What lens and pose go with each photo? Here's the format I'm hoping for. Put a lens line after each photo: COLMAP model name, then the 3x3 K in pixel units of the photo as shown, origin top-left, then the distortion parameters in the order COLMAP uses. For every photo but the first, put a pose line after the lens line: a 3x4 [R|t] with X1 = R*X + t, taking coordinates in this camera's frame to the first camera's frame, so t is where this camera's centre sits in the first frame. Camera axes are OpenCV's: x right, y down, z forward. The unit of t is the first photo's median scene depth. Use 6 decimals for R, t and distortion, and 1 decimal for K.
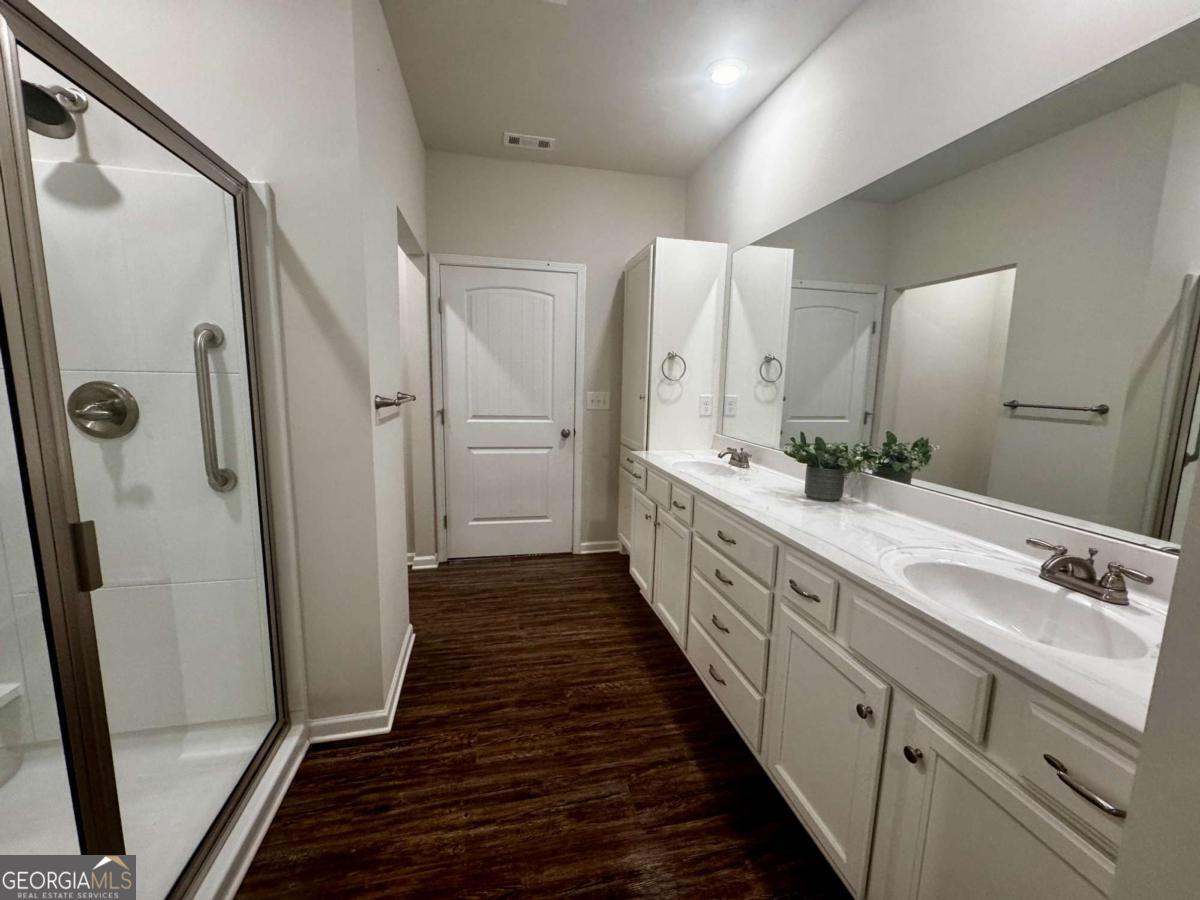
lens RADIAL K [[472.0, 0, 593.7], [0, 472.0, 451.9], [0, 0, 1]] dist [-0.001854, 0.000522]
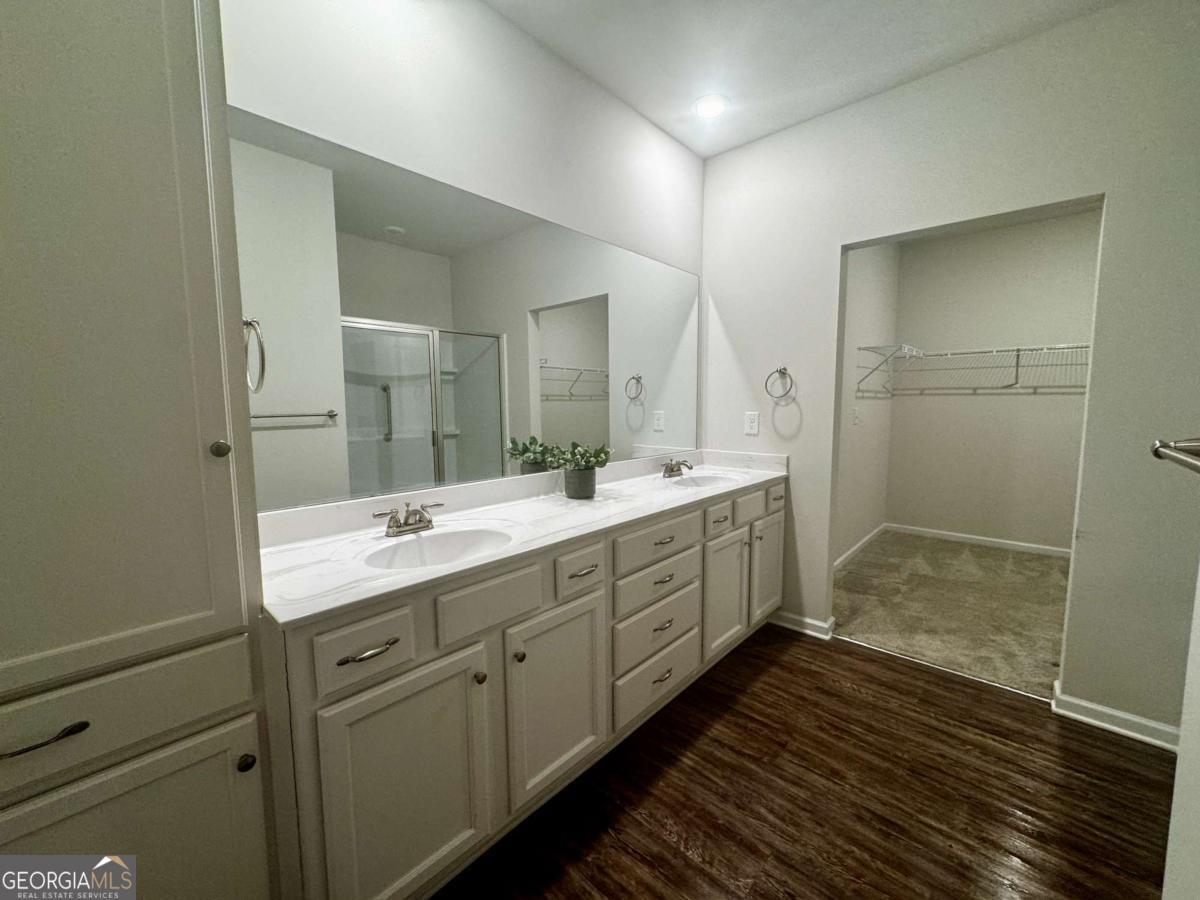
lens RADIAL K [[472.0, 0, 594.3], [0, 472.0, 446.1], [0, 0, 1]] dist [-0.001854, 0.000522]
pose [[-0.568041, -0.105189, 0.816250, -0.445410], [0.114186, 0.972133, 0.204741, -0.252825], [-0.815040, 0.209505, -0.540201, 1.553267]]
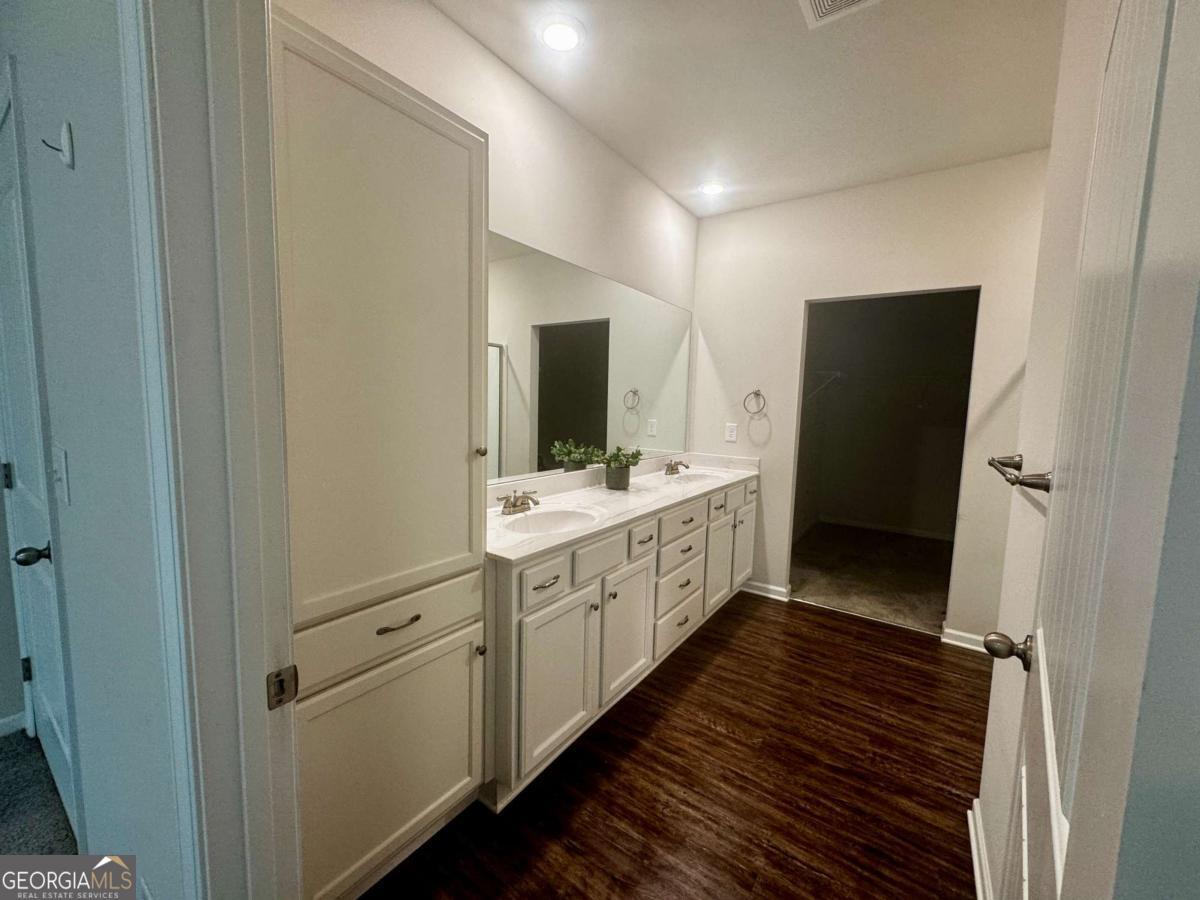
lens RADIAL K [[472.0, 0, 591.8], [0, 472.0, 444.9], [0, 0, 1]] dist [-0.001854, 0.000522]
pose [[-0.664931, -0.118921, 0.737377, -0.528203], [0.066624, 0.973864, 0.217139, -0.362330], [-0.743927, 0.193510, -0.639630, 1.968894]]
